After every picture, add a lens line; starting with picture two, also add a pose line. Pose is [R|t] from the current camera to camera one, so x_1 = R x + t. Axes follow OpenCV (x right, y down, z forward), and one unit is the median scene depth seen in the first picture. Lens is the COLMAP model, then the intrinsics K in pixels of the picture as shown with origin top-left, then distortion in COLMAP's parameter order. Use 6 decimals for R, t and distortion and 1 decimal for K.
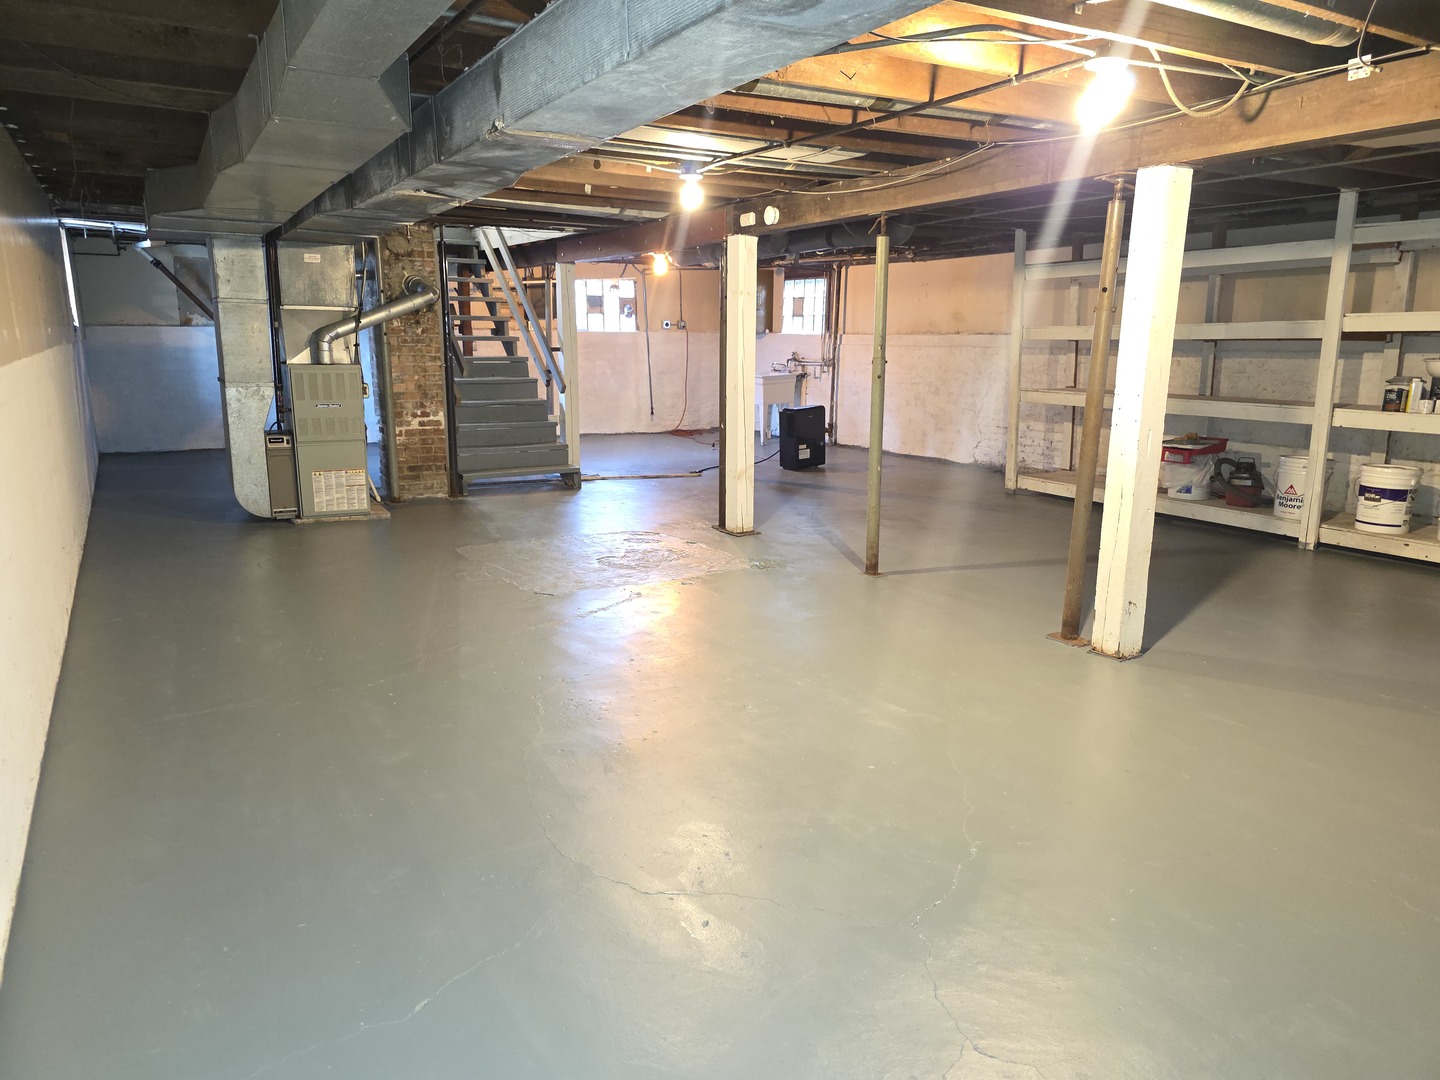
lens RADIAL K [[971.1, 0, 720.2], [0, 971.1, 553.1], [0, 0, 1]] dist [0.078310, -0.086450]
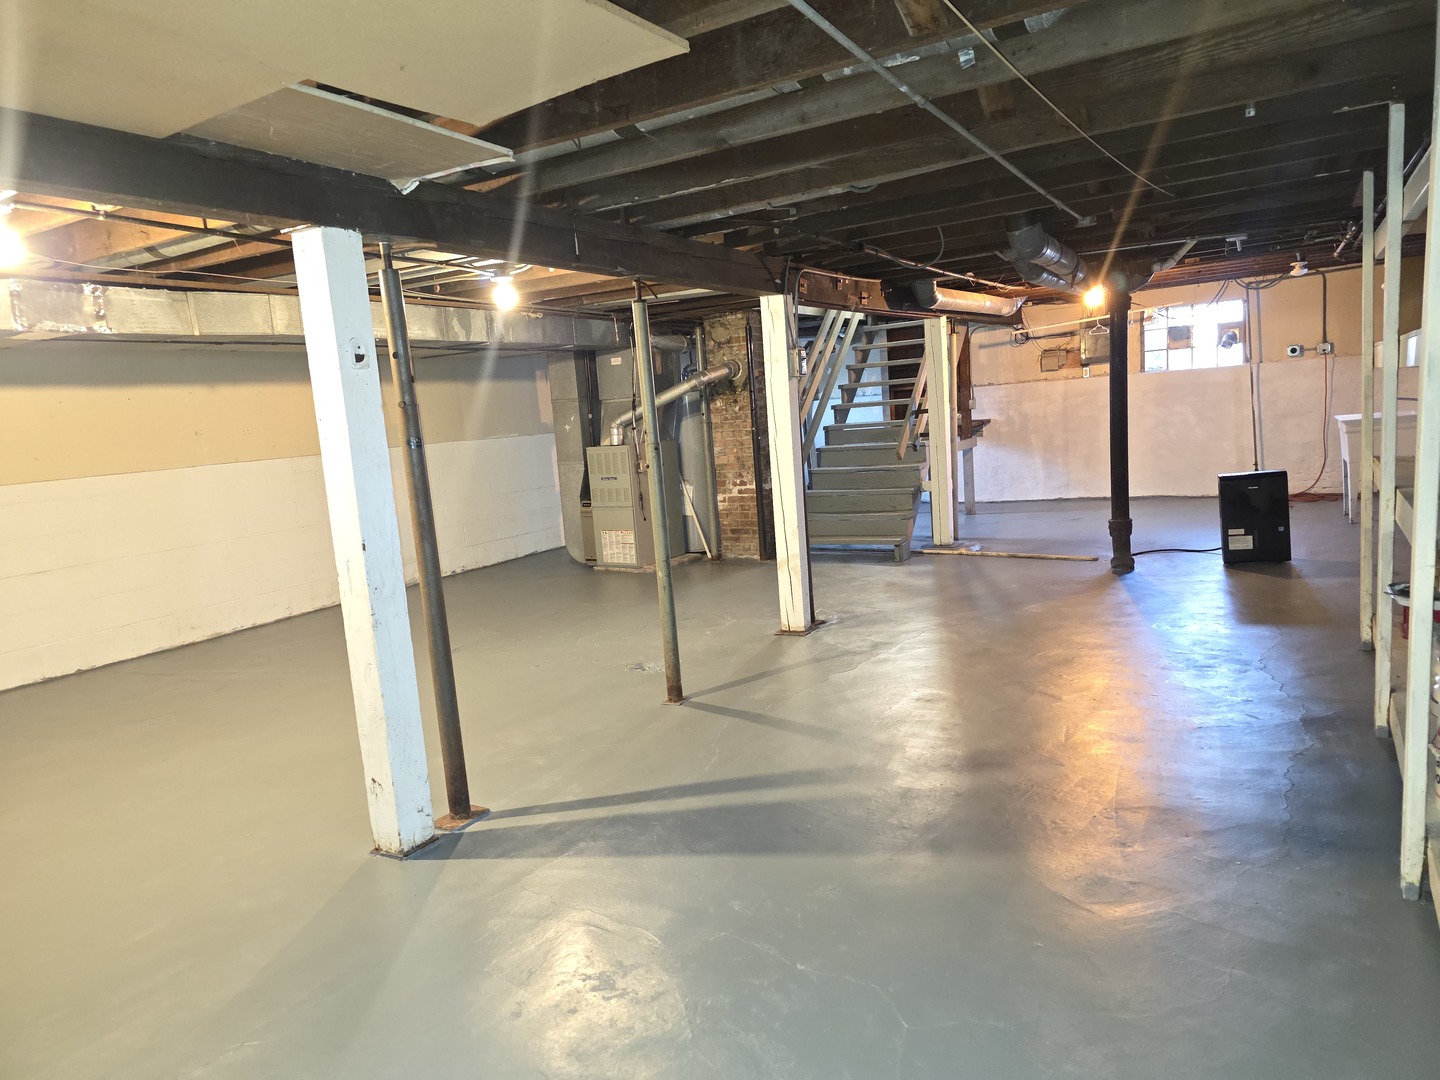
lens RADIAL K [[971.1, 0, 720.2], [0, 971.1, 553.1], [0, 0, 1]] dist [0.078310, -0.086450]
pose [[0.486588, 0.084529, -0.869533, 0.639656], [-0.112751, 0.993060, 0.033443, -0.097308], [0.866325, 0.081767, 0.492742, 0.446514]]
